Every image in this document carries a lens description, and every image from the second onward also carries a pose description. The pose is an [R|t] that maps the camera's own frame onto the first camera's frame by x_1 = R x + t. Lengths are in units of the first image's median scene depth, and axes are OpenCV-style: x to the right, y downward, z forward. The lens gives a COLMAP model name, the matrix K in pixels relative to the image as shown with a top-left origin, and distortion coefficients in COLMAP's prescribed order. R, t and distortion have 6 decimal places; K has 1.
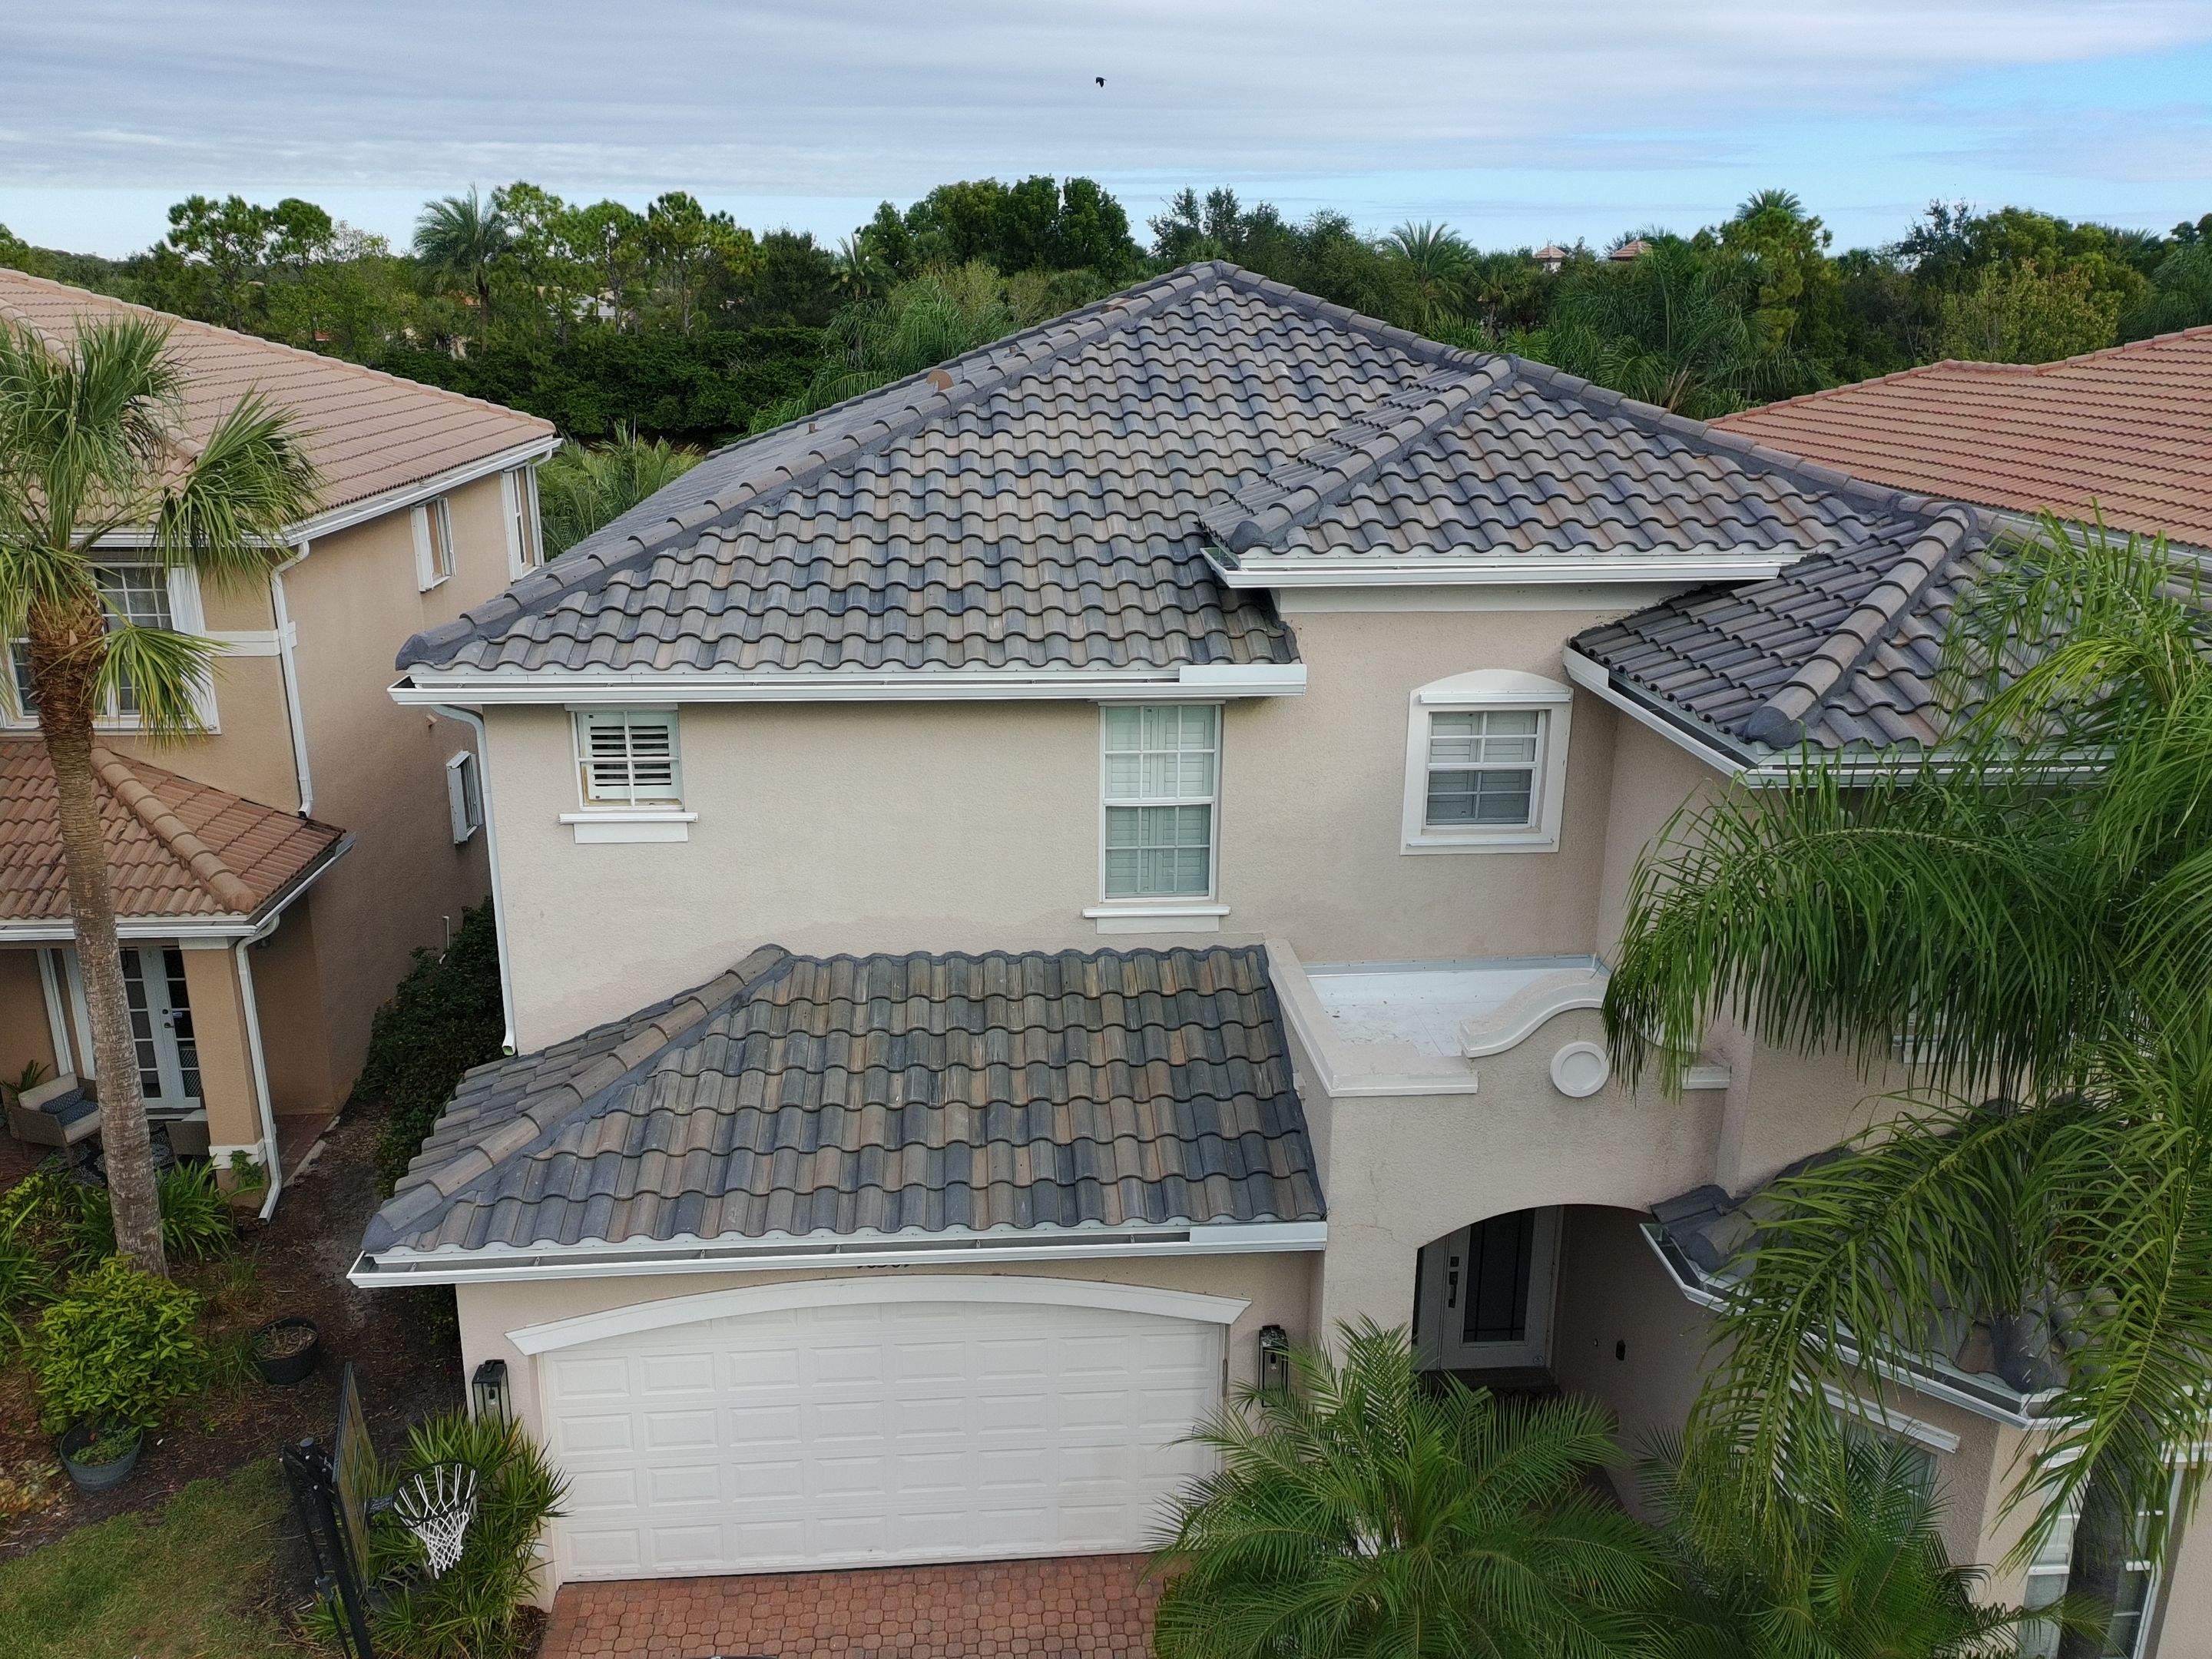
lens RADIAL K [[1693.6, 0, 1106.0], [0, 1693.6, 829.5], [0, 0, 1]] dist [0.111794, -0.125068]
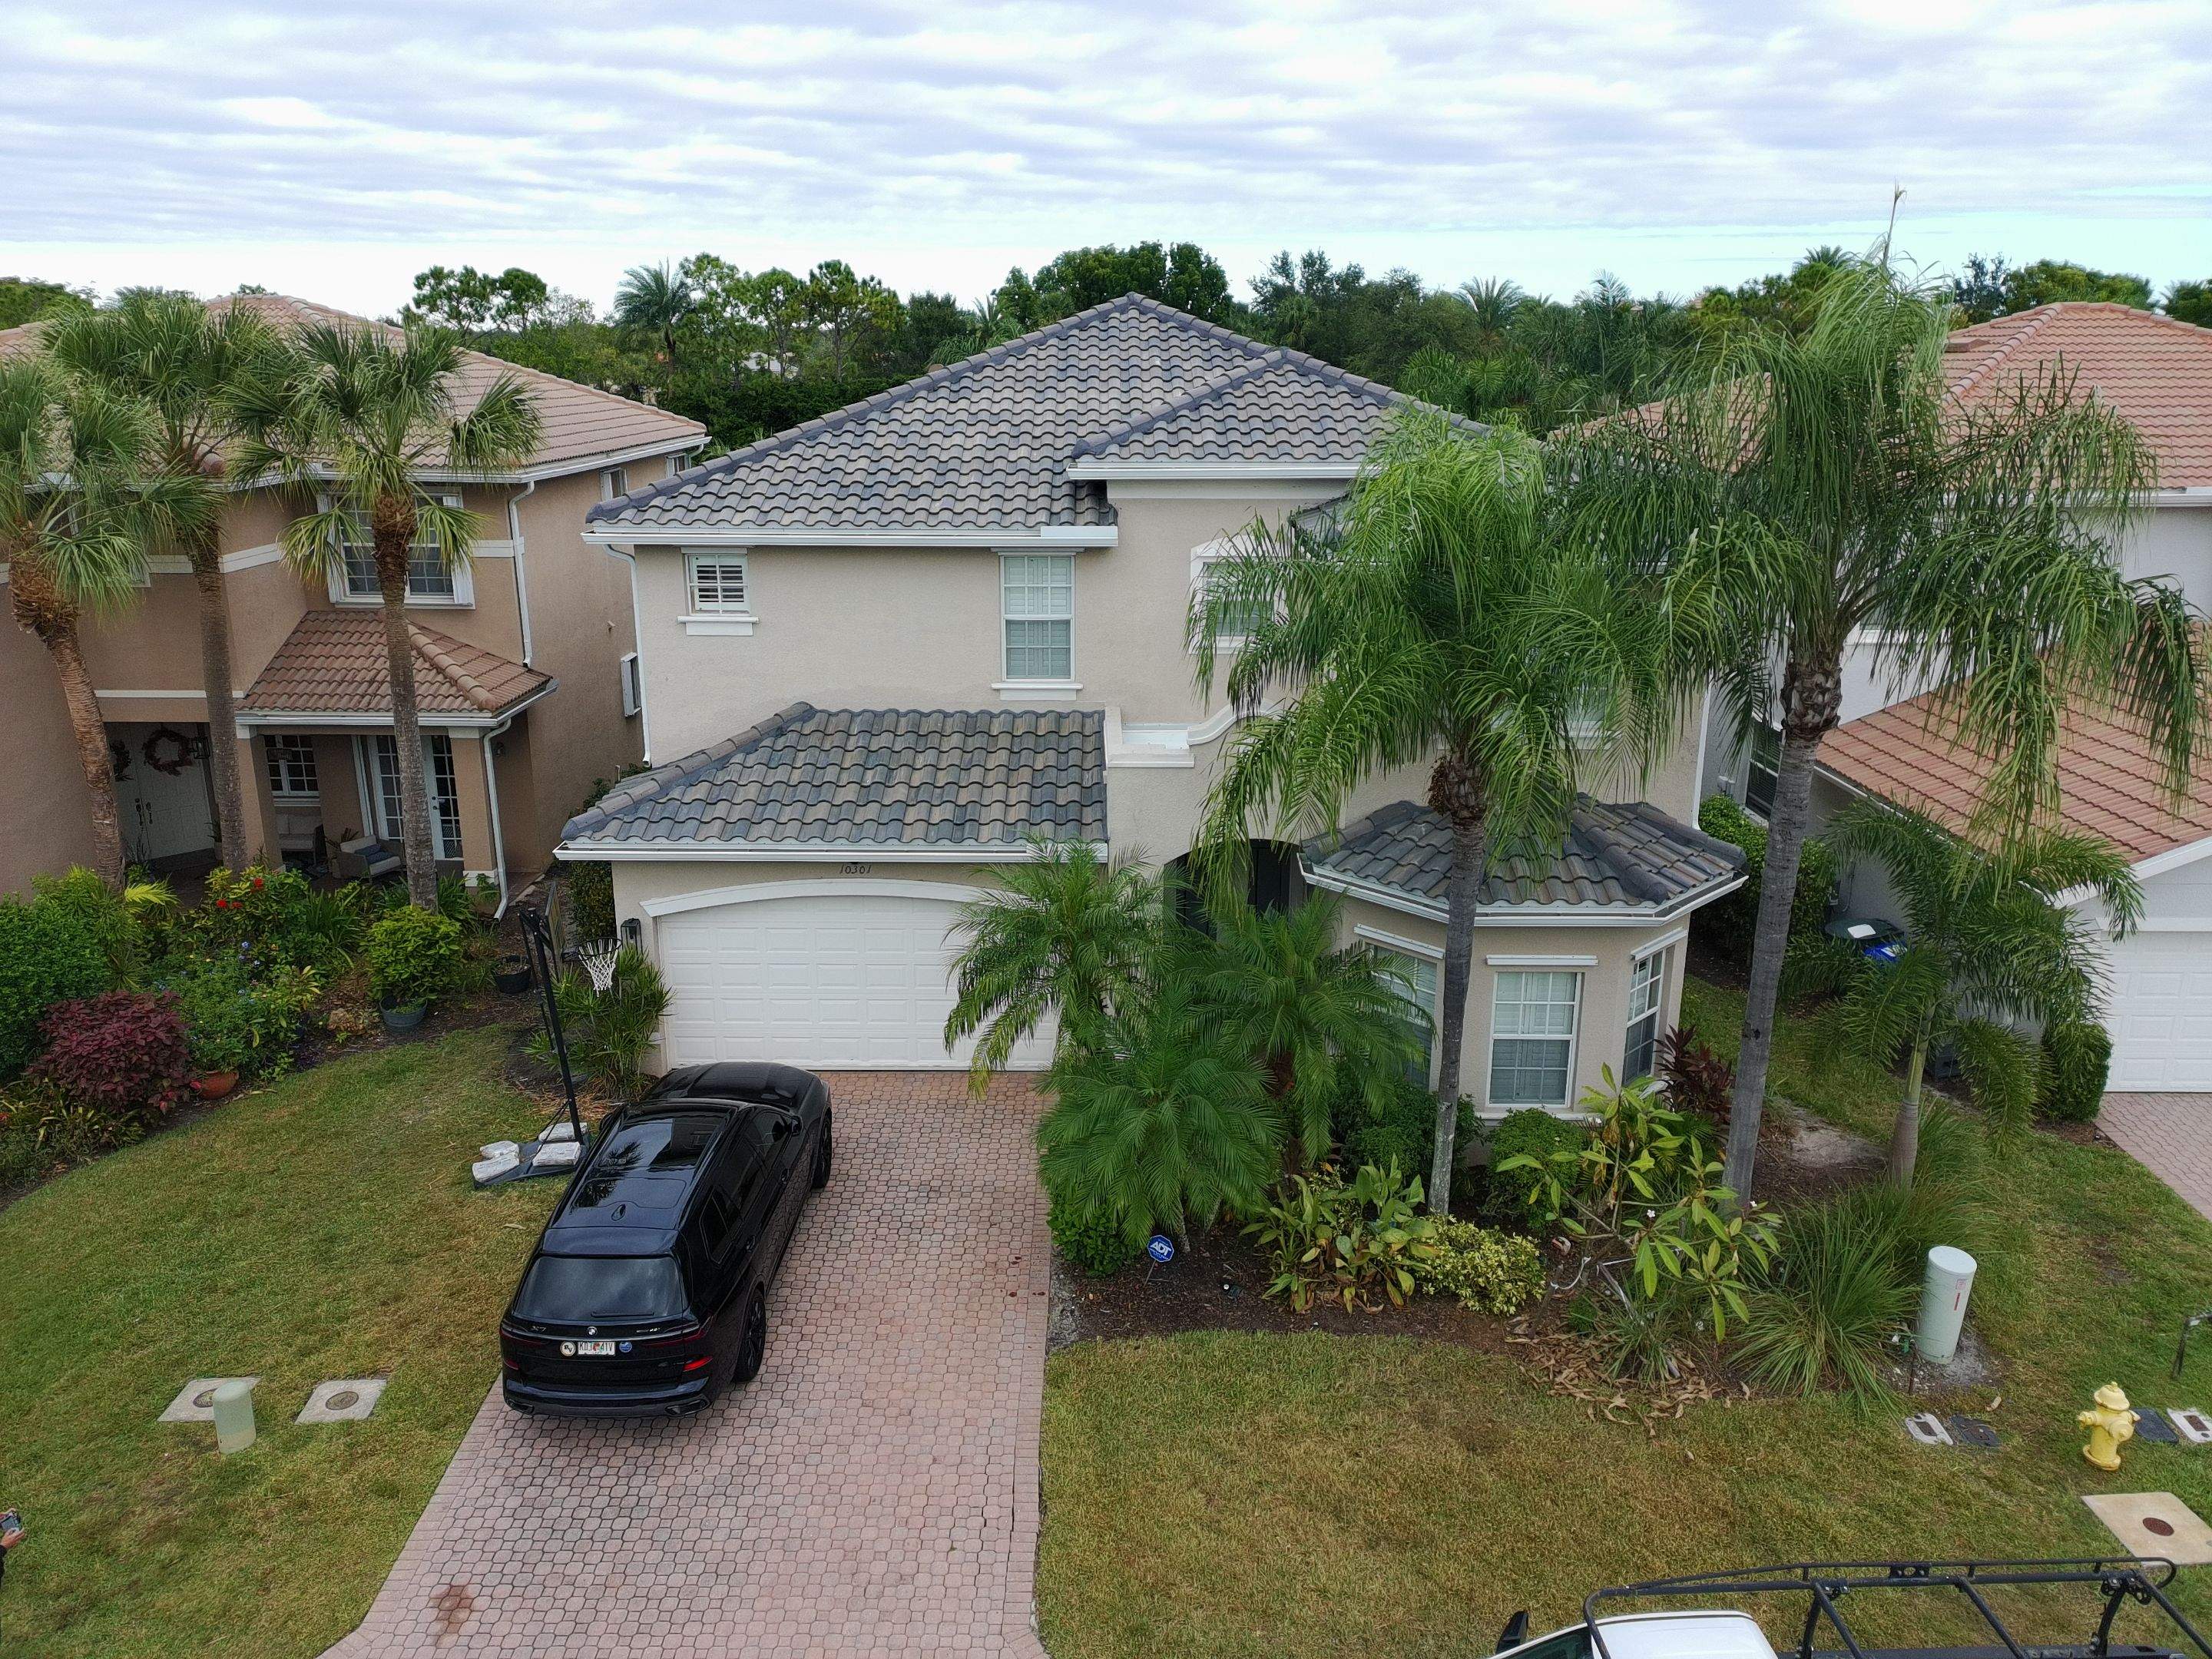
lens RADIAL K [[1606.9, 0, 1109.3], [0, 1606.9, 830.5], [0, 0, 1]] dist [0.109045, -0.116894]
pose [[0.996578, 0.018715, -0.080511, 0.214180], [-0.020112, 0.999660, -0.016573, 0.199239], [0.080173, 0.018135, 0.996616, -0.499879]]
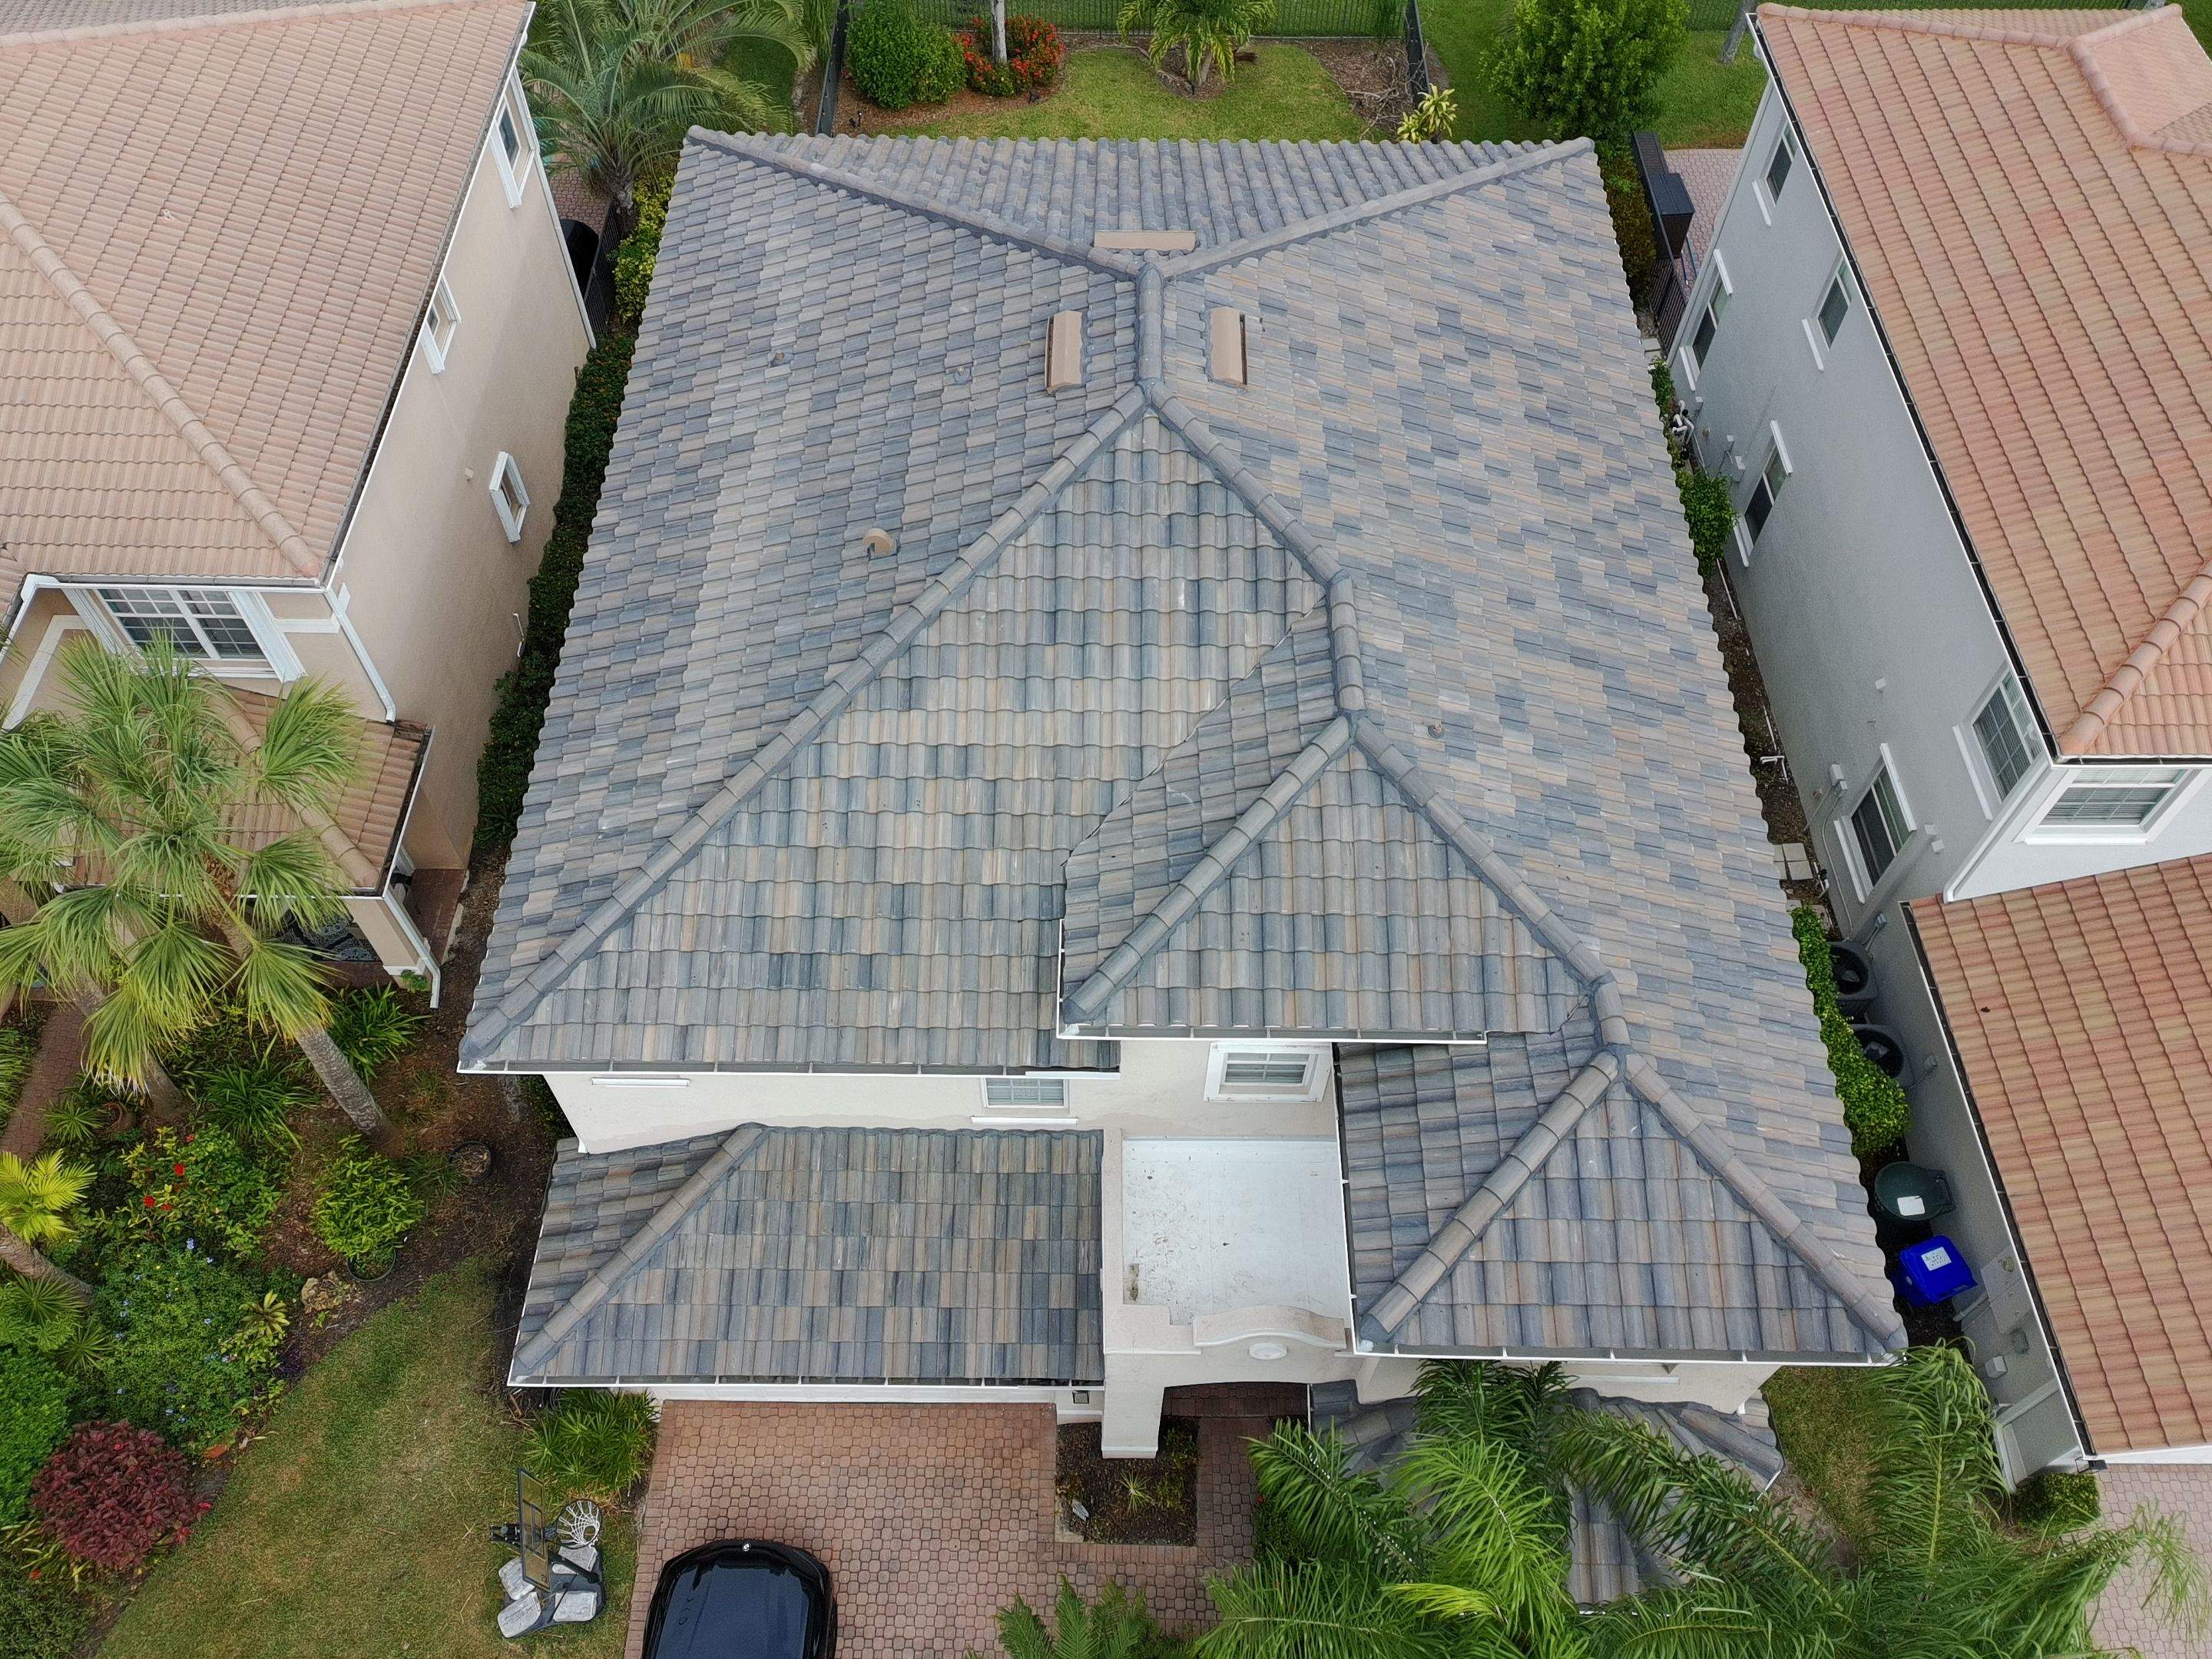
lens RADIAL K [[1693.6, 0, 1106.0], [0, 1693.6, 829.5], [0, 0, 1]] dist [0.111794, -0.125068]
pose [[0.996025, 0.075218, -0.047716, 0.137357], [-0.030305, 0.789866, 0.612531, -0.943378], [0.083763, -0.608650, 0.789005, 0.047448]]
